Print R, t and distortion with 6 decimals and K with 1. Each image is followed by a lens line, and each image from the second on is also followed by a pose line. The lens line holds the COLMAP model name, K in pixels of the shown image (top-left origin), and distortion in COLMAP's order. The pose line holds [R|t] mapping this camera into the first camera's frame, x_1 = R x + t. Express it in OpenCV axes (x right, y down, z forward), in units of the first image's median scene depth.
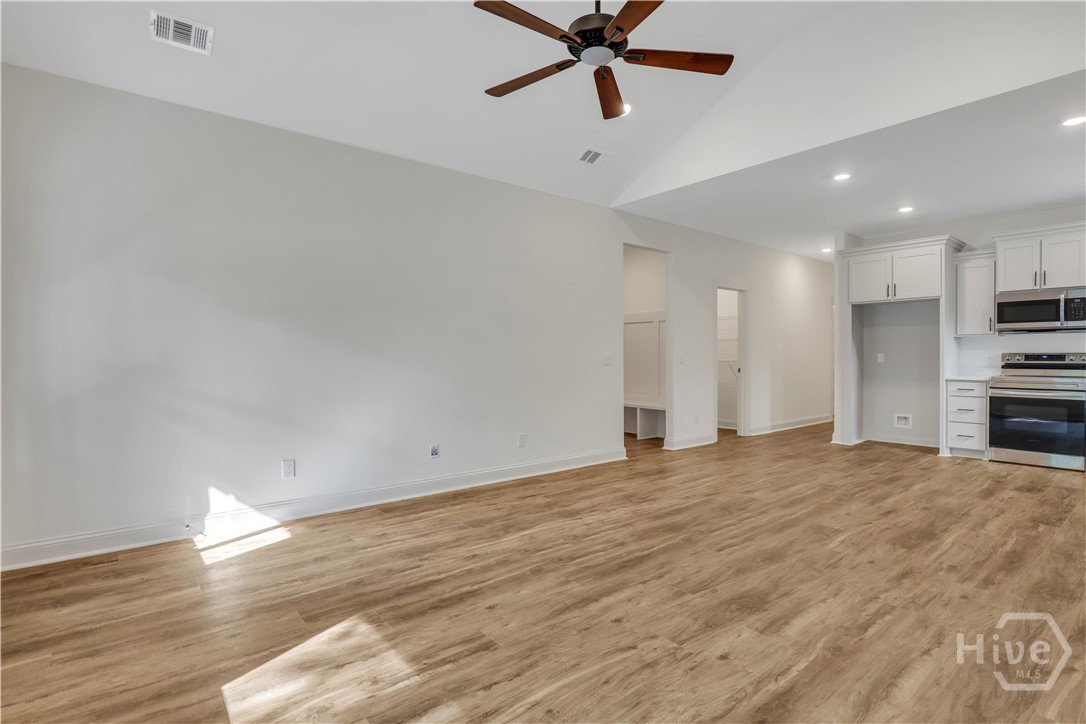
lens RADIAL K [[535.6, 0, 554.4], [0, 535.6, 358.4], [0, 0, 1]] dist [-0.026920, 0.000505]
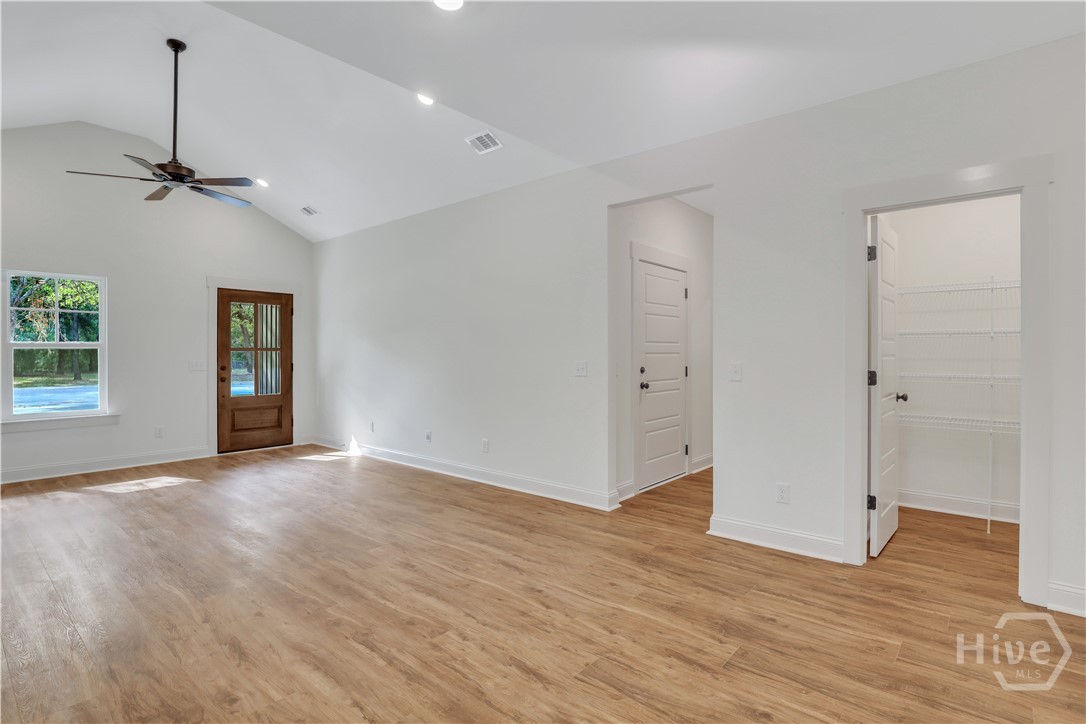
lens RADIAL K [[538.6, 0, 551.2], [0, 538.6, 354.1], [0, 0, 1]] dist [-0.021969, 0.000185]
pose [[0.176534, 0.002638, -0.984291, 1.440910], [-0.005586, 0.999983, 0.001678, -0.035739], [0.984279, 0.005202, 0.176545, 1.408794]]
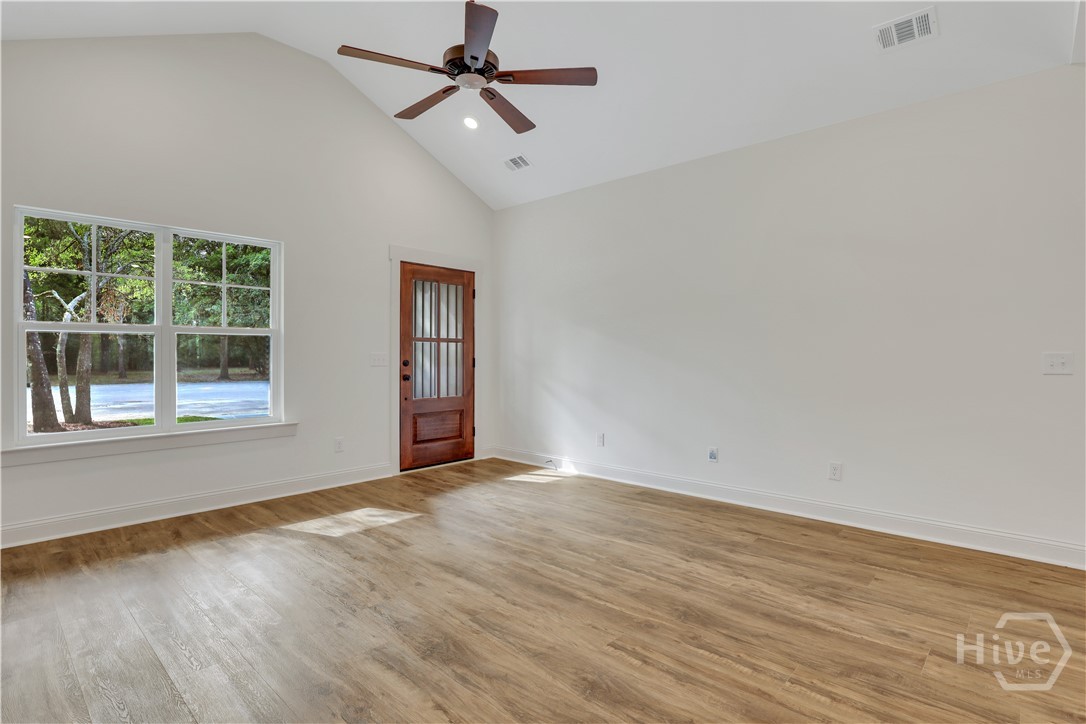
lens RADIAL K [[538.6, 0, 551.2], [0, 538.6, 354.1], [0, 0, 1]] dist [-0.021969, 0.000185]
pose [[0.143133, 0.004579, -0.989693, 0.901235], [-0.006141, 0.999974, 0.003738, -0.009360], [0.989684, 0.005543, 0.143157, 0.767138]]
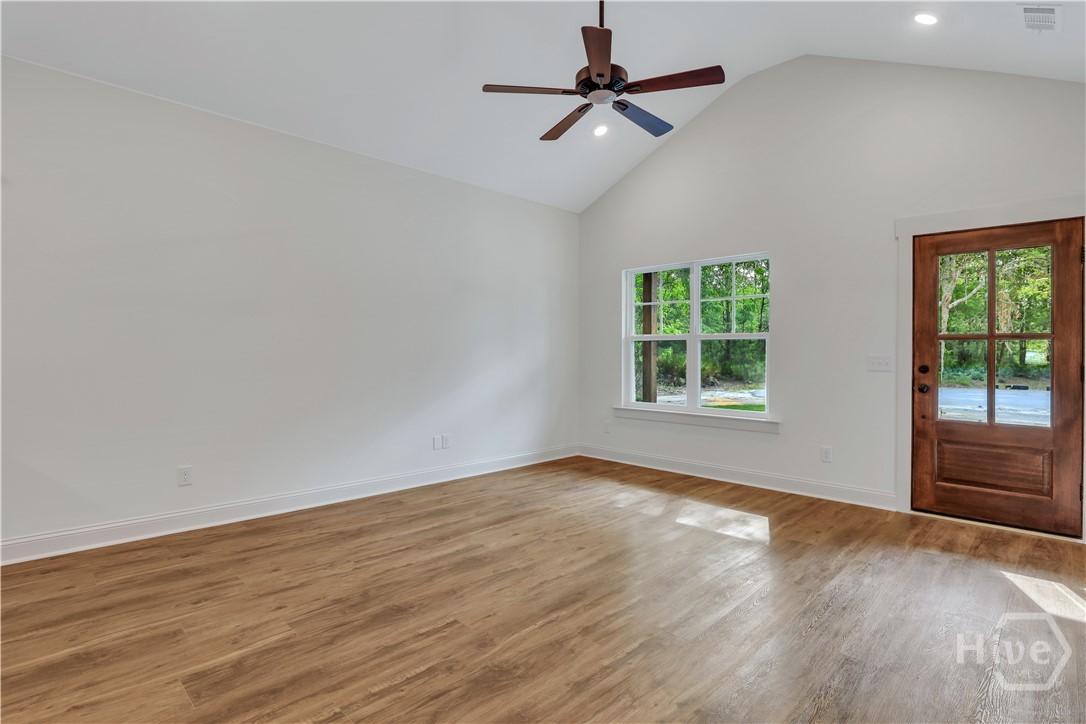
lens RADIAL K [[535.6, 0, 554.4], [0, 535.6, 358.4], [0, 0, 1]] dist [-0.026920, 0.000505]
pose [[-0.993291, -0.002787, -0.115604, 0.239066], [-0.004568, 0.999875, 0.015142, -0.012480], [0.115547, 0.015568, -0.993180, 1.619003]]
